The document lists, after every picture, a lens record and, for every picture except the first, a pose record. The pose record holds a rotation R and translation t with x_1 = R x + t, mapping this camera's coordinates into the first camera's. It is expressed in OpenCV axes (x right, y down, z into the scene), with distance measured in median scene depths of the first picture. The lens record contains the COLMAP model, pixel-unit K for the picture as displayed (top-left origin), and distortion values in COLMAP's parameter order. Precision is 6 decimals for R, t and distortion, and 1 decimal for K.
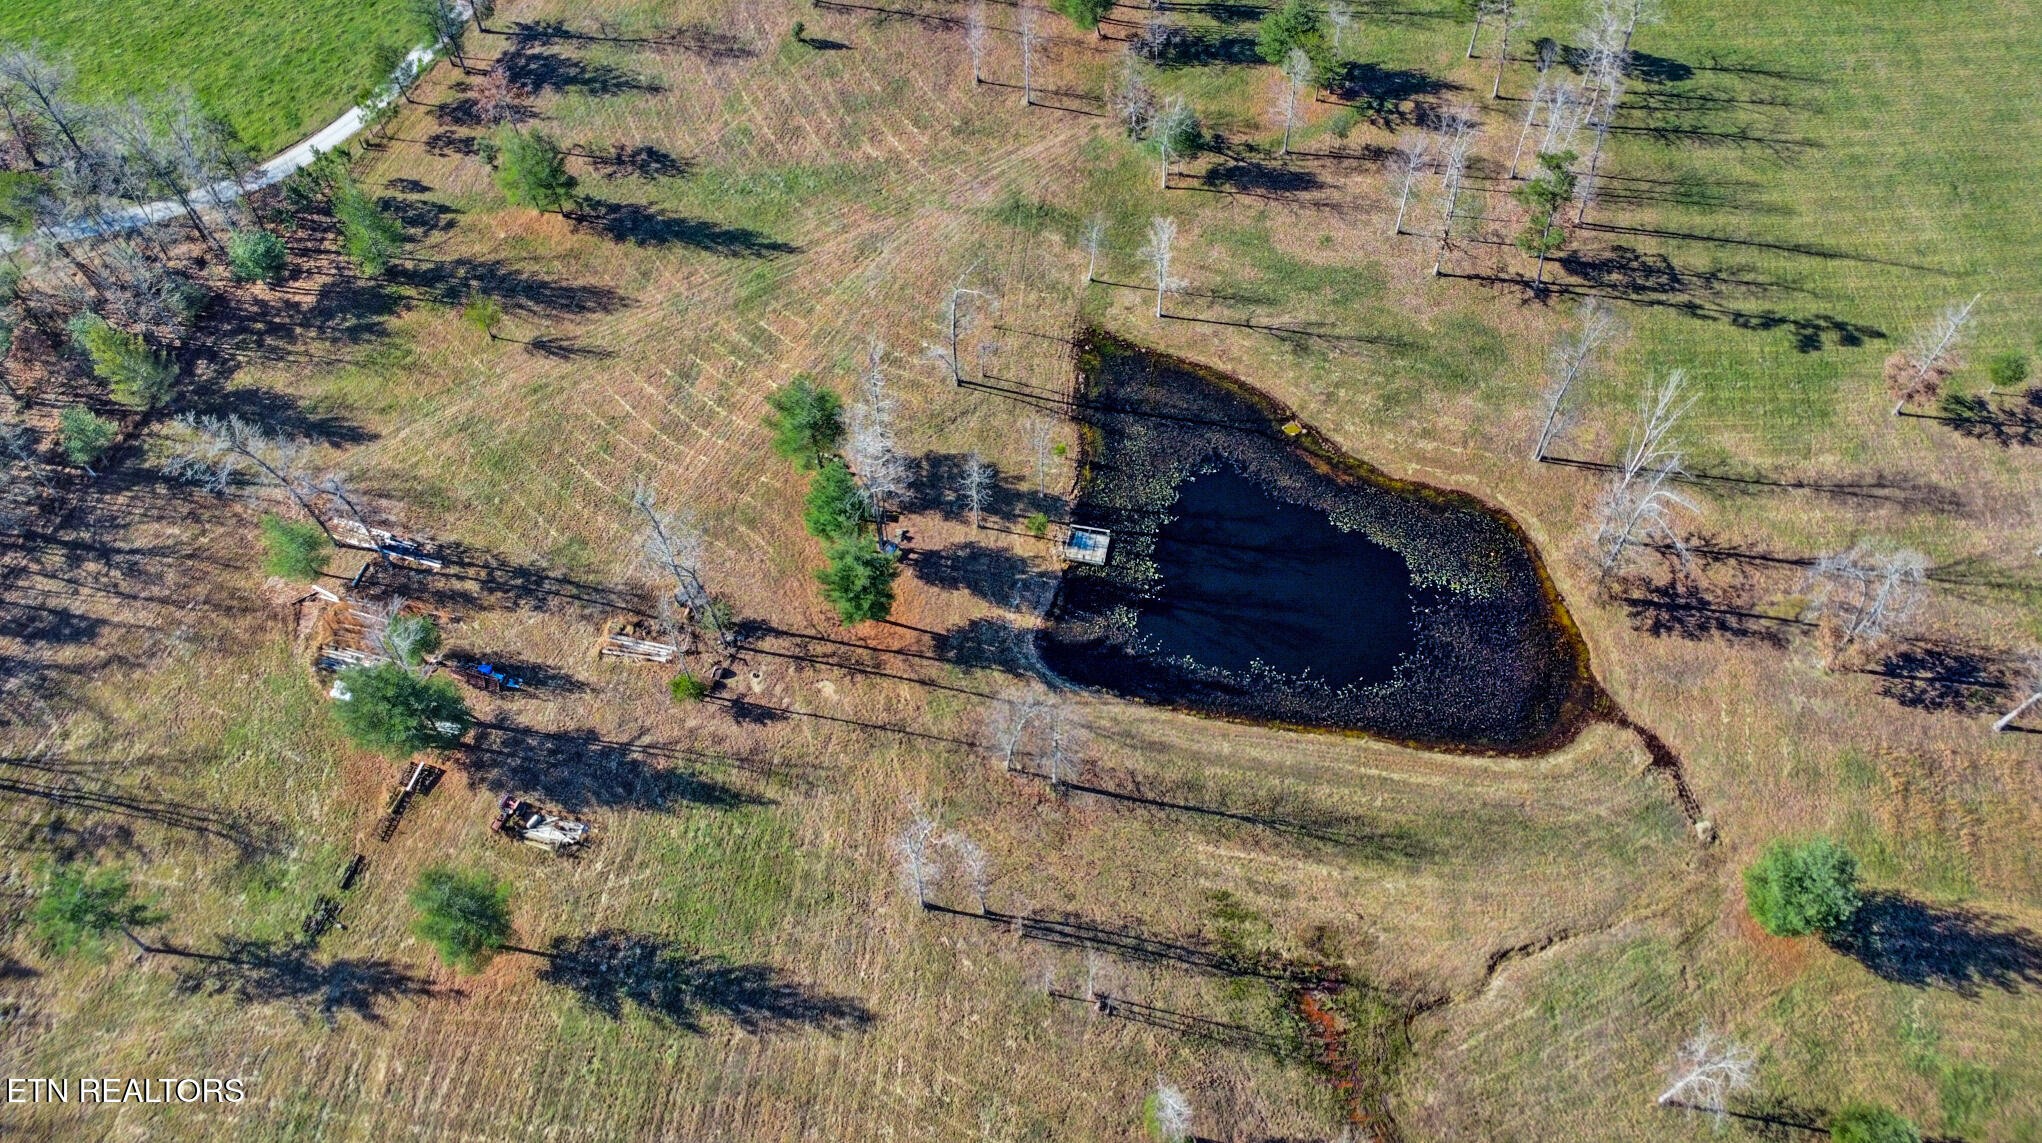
lens RADIAL K [[1434.9, 0, 1021.0], [0, 1434.9, 571.5], [0, 0, 1]] dist [-0.012861, -0.029059]
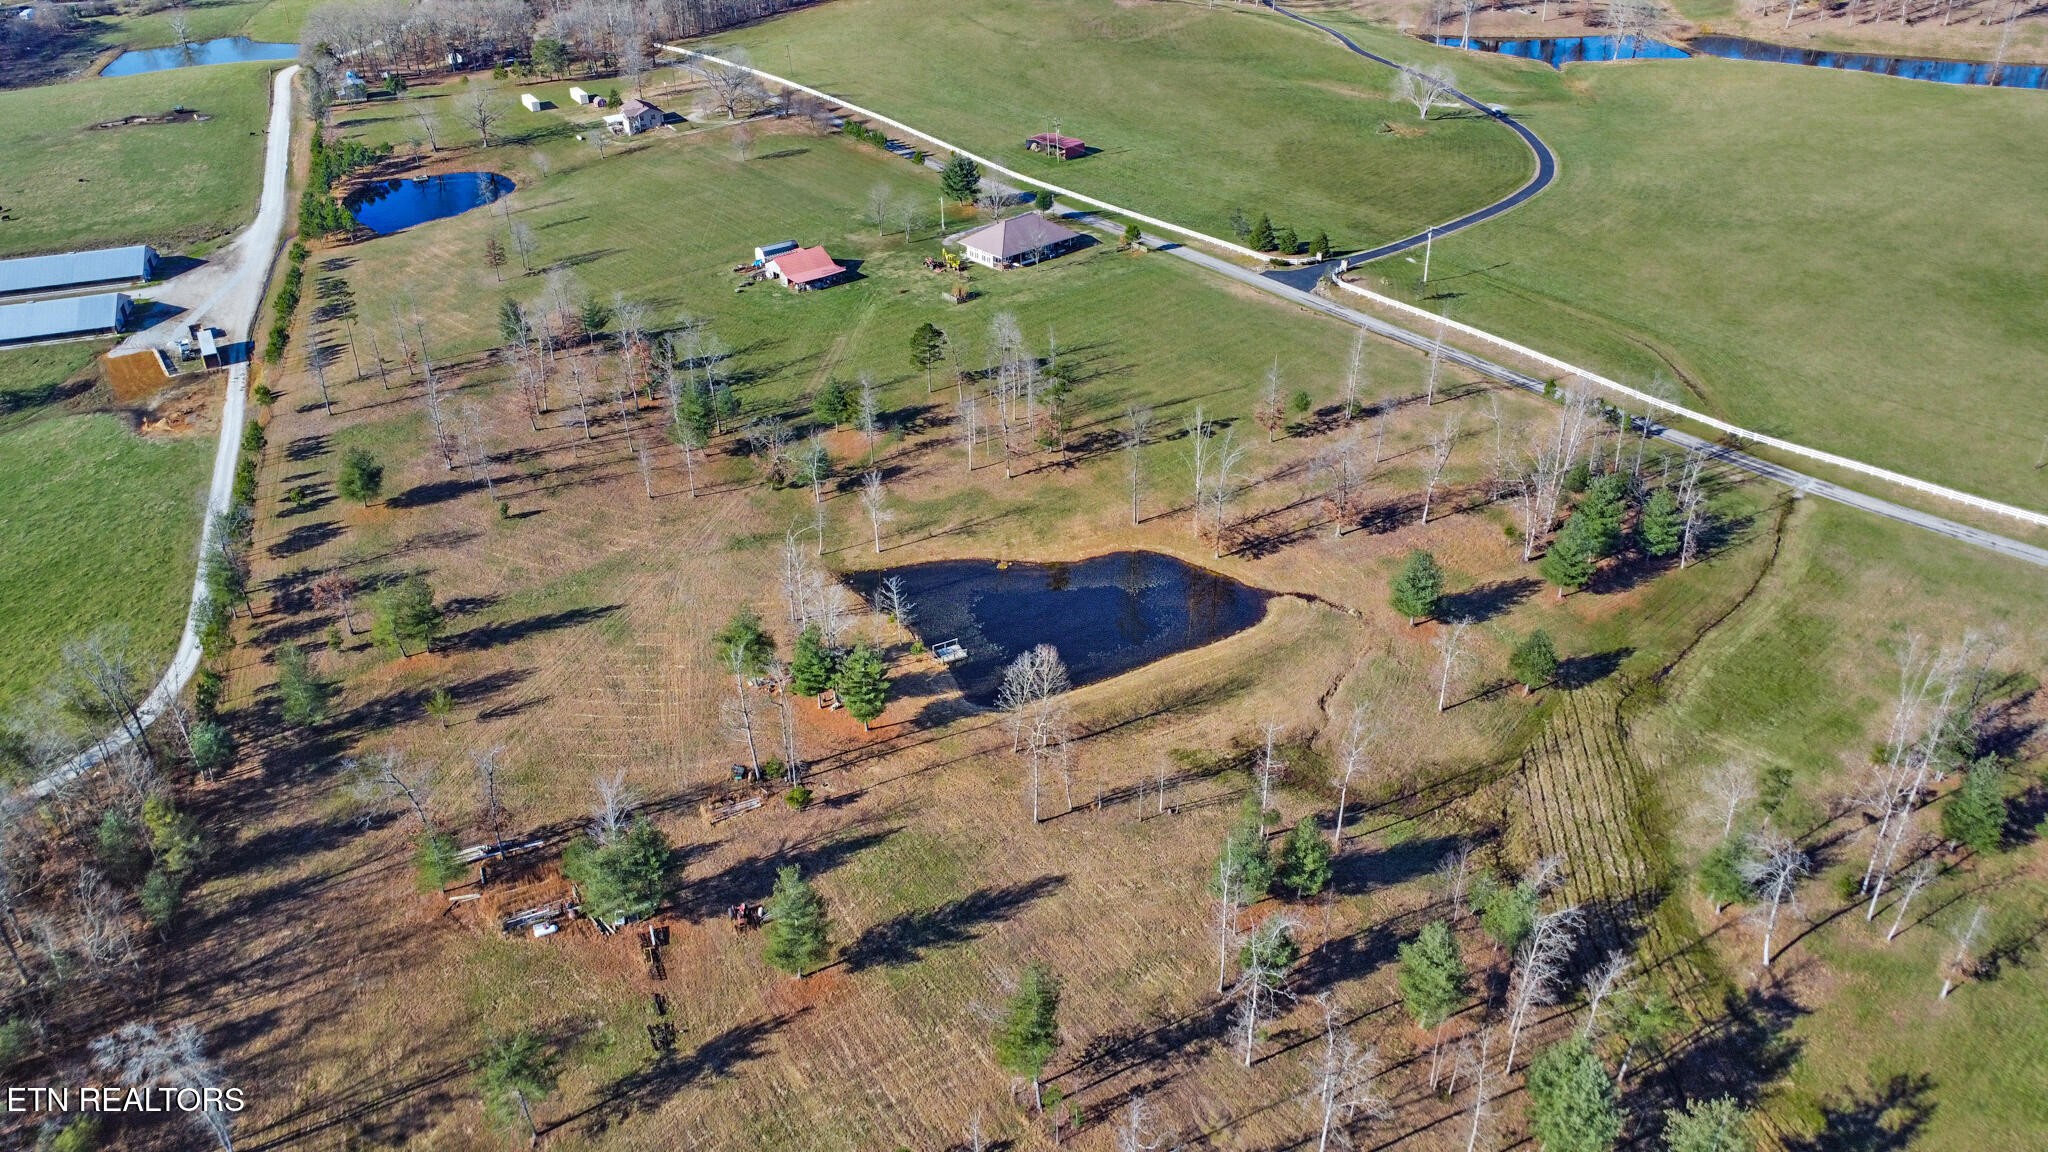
lens RADIAL K [[1439.1, 0, 1024.0], [0, 1439.1, 576.0], [0, 0, 1]] dist [-0.012861, -0.029059]
pose [[0.771999, -0.322578, 0.547687, -0.703136], [0.529354, 0.803261, -0.273051, 0.375232], [-0.351855, 0.500716, 0.790874, -0.236404]]
